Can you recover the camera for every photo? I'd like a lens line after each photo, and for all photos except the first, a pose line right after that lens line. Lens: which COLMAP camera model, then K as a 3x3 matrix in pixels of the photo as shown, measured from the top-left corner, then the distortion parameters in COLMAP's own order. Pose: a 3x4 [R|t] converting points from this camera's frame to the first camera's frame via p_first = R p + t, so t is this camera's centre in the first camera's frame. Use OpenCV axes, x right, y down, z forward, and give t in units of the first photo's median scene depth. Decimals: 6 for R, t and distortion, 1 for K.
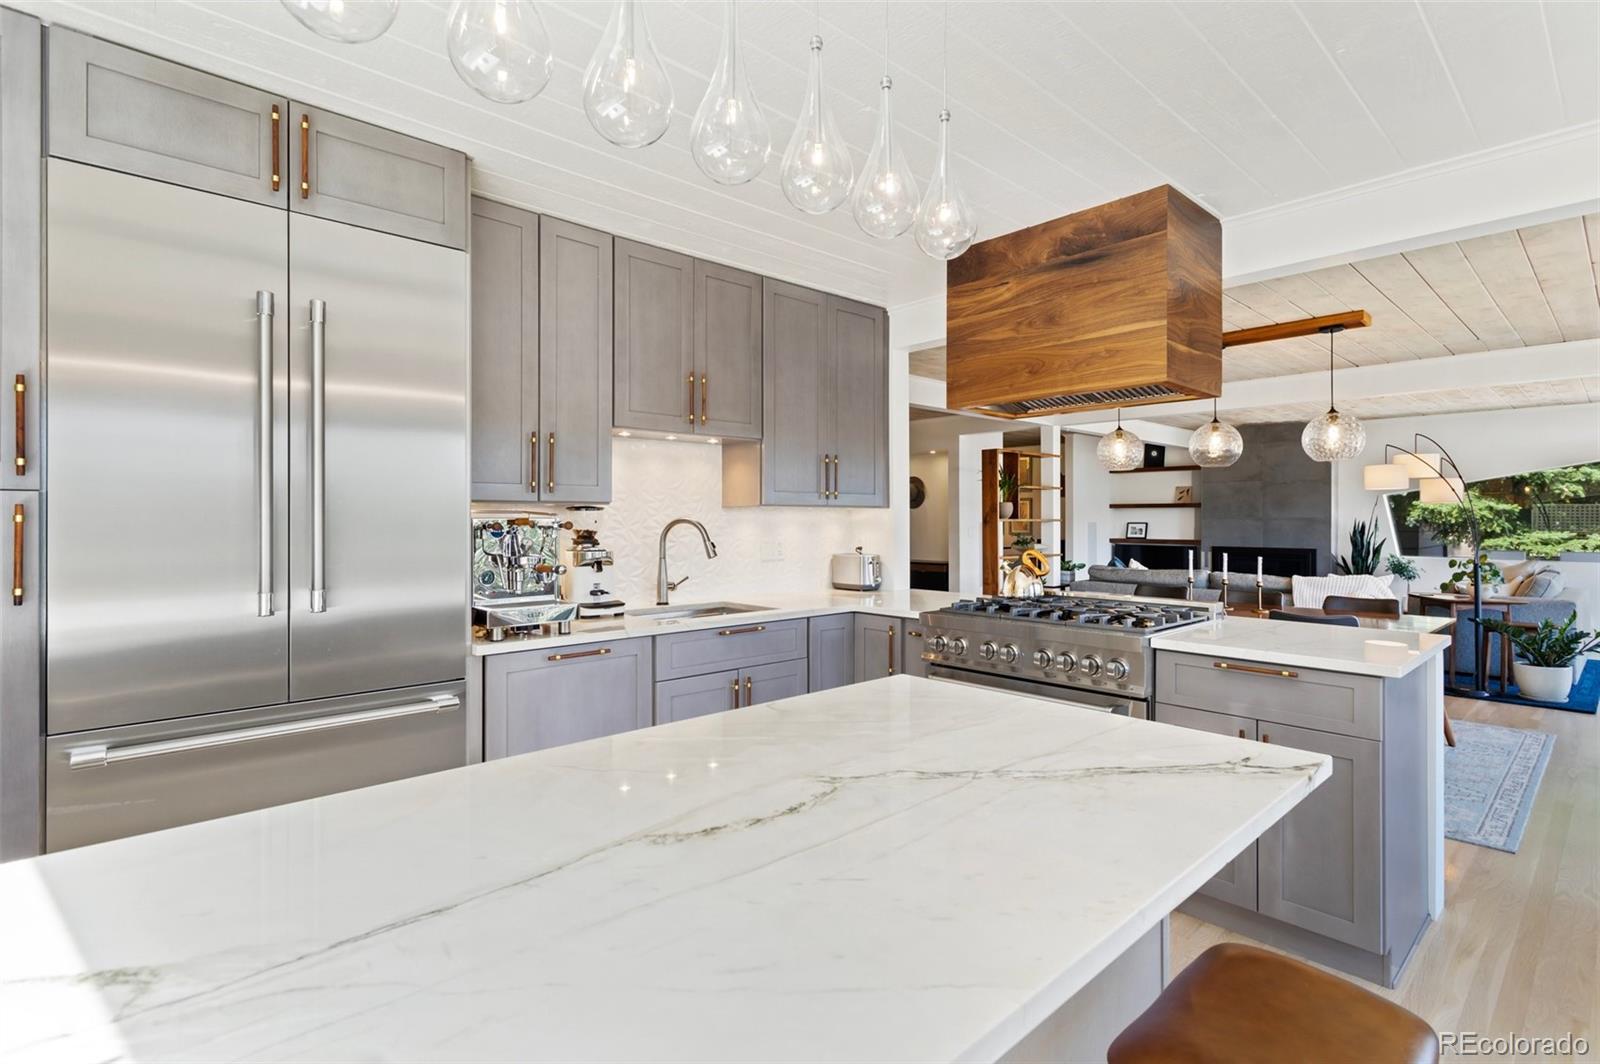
lens RADIAL K [[762.7, 0, 795.3], [0, 762.7, 517.2], [0, 0, 1]] dist [0.000136, 0.001010]
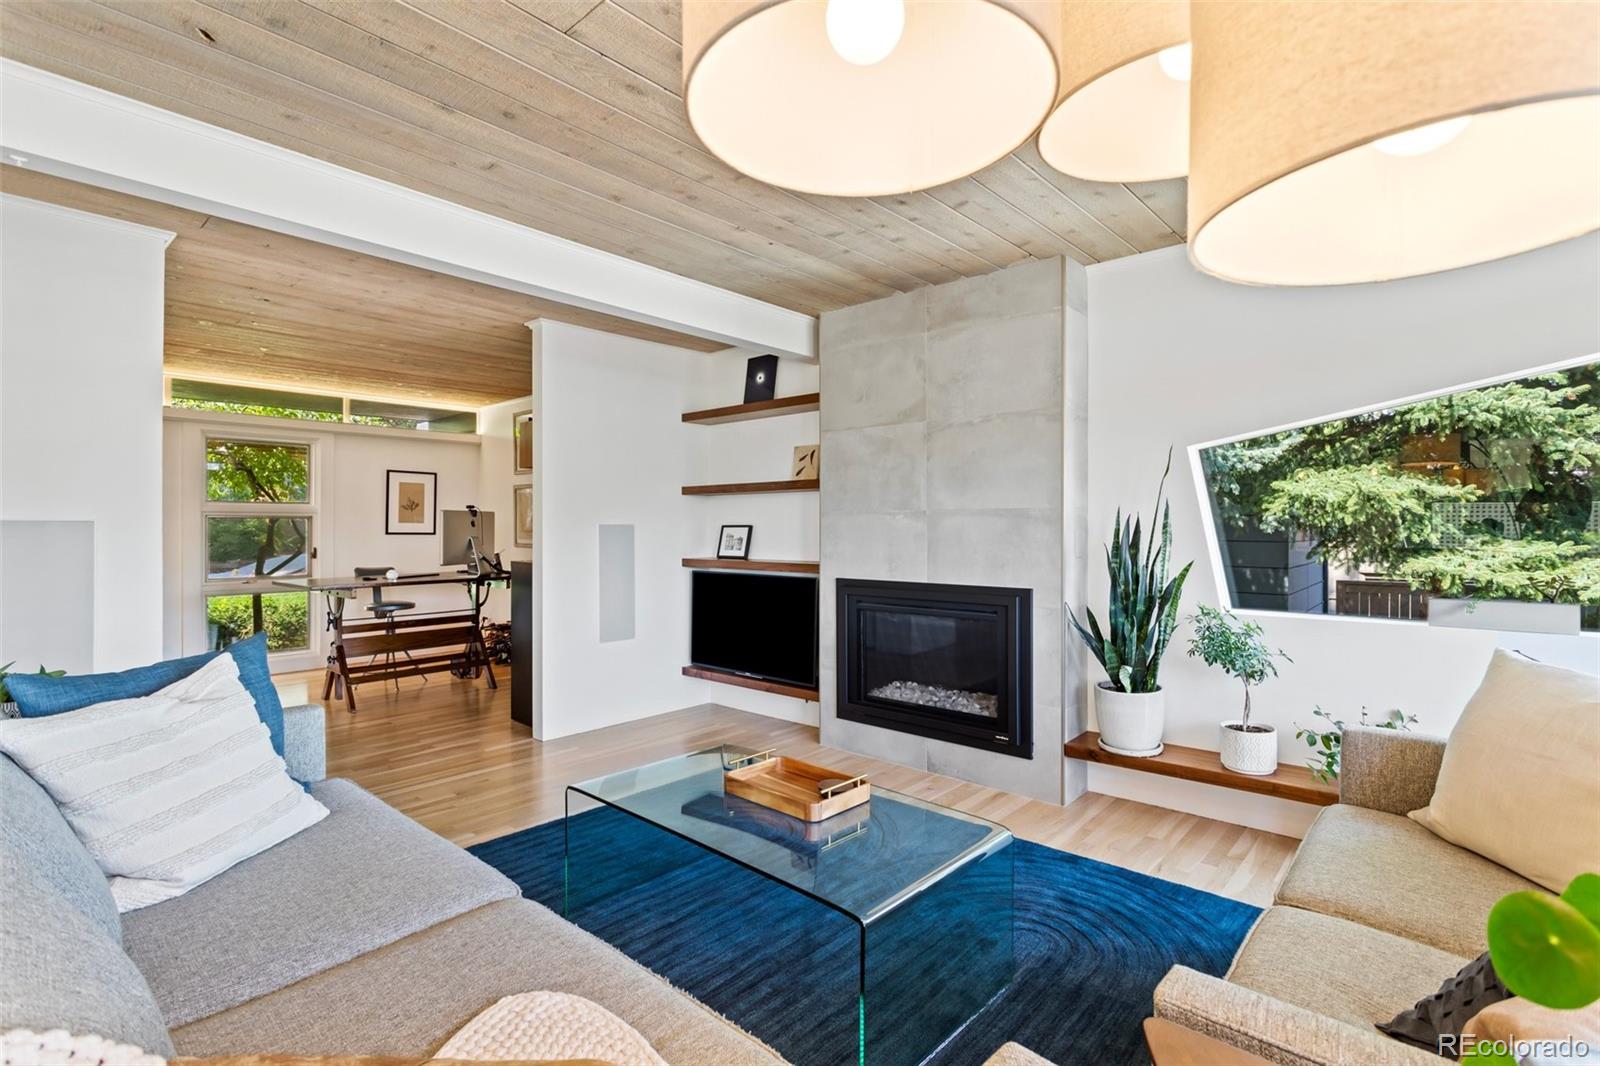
lens RADIAL K [[762.7, 0, 798.7], [0, 762.7, 529.4], [0, 0, 1]] dist [0.000136, 0.001010]
pose [[0.994176, -0.001500, 0.107759, 0.491807], [0.001234, 0.999996, 0.002534, 0.009546], [-0.107762, -0.002386, 0.994174, 0.590556]]
